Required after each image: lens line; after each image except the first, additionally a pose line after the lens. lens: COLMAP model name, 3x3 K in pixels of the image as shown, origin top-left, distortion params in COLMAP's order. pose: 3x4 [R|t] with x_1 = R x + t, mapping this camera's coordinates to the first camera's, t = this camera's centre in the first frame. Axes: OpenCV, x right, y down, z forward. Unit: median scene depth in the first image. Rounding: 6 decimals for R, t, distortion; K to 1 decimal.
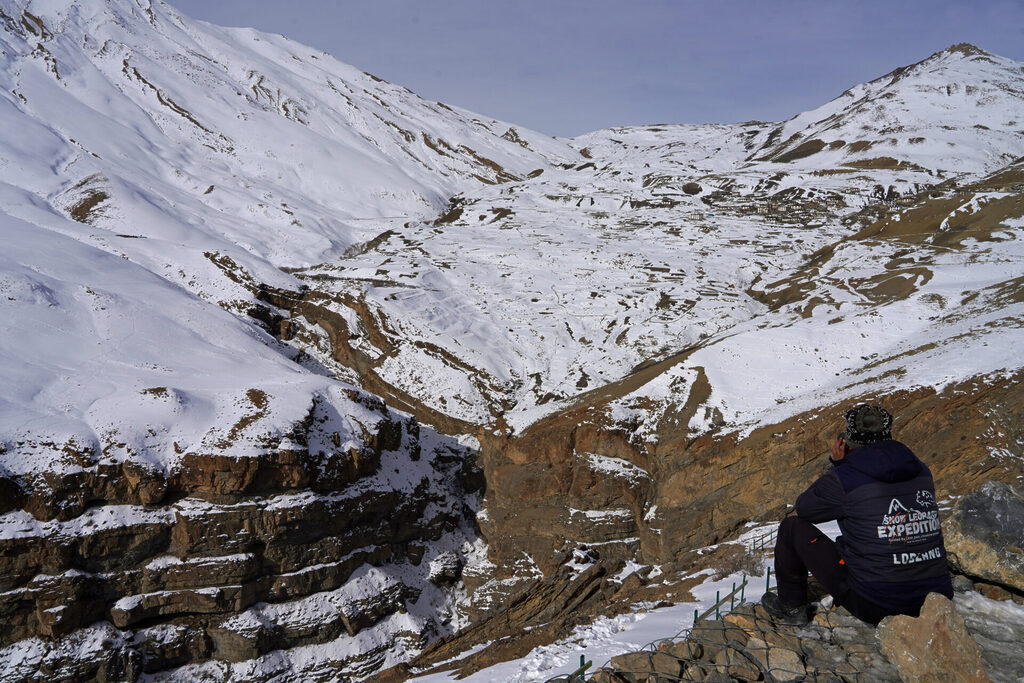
lens RADIAL K [[700.9, 0, 519.1], [0, 700.9, 341.1], [0, 0, 1]] dist [-0.117855, 0.093659]
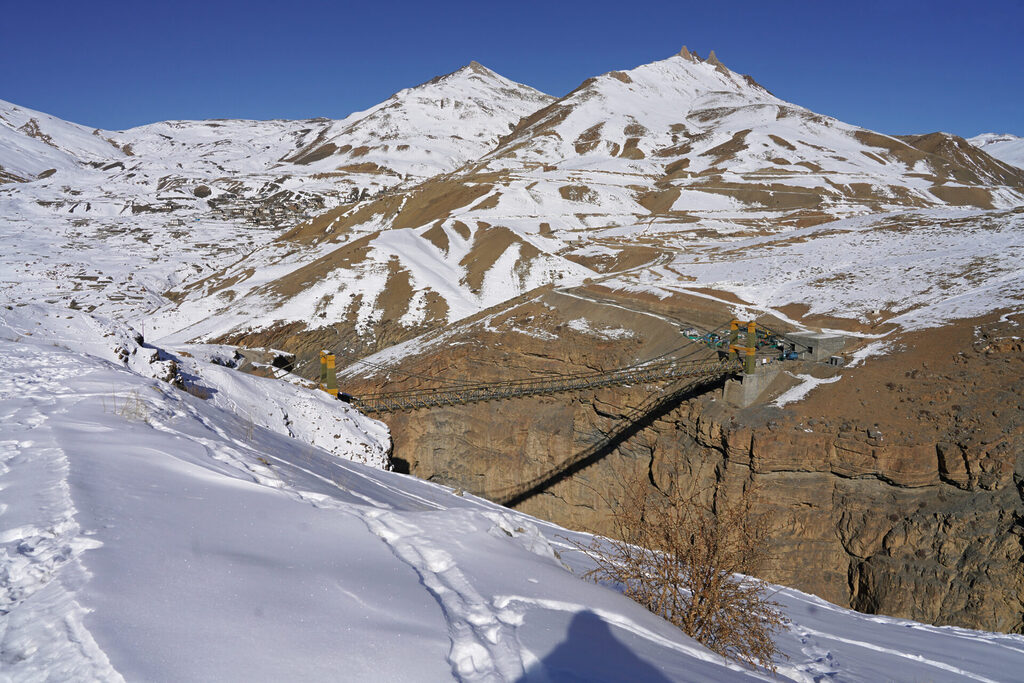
lens RADIAL K [[700.9, 0, 519.1], [0, 700.9, 341.1], [0, 0, 1]] dist [-0.117855, 0.093659]
pose [[0.862946, -0.100726, 0.495156, 0.136037], [0.092964, 0.994851, 0.040360, 0.008677], [-0.496671, 0.011203, 0.867866, -0.144692]]
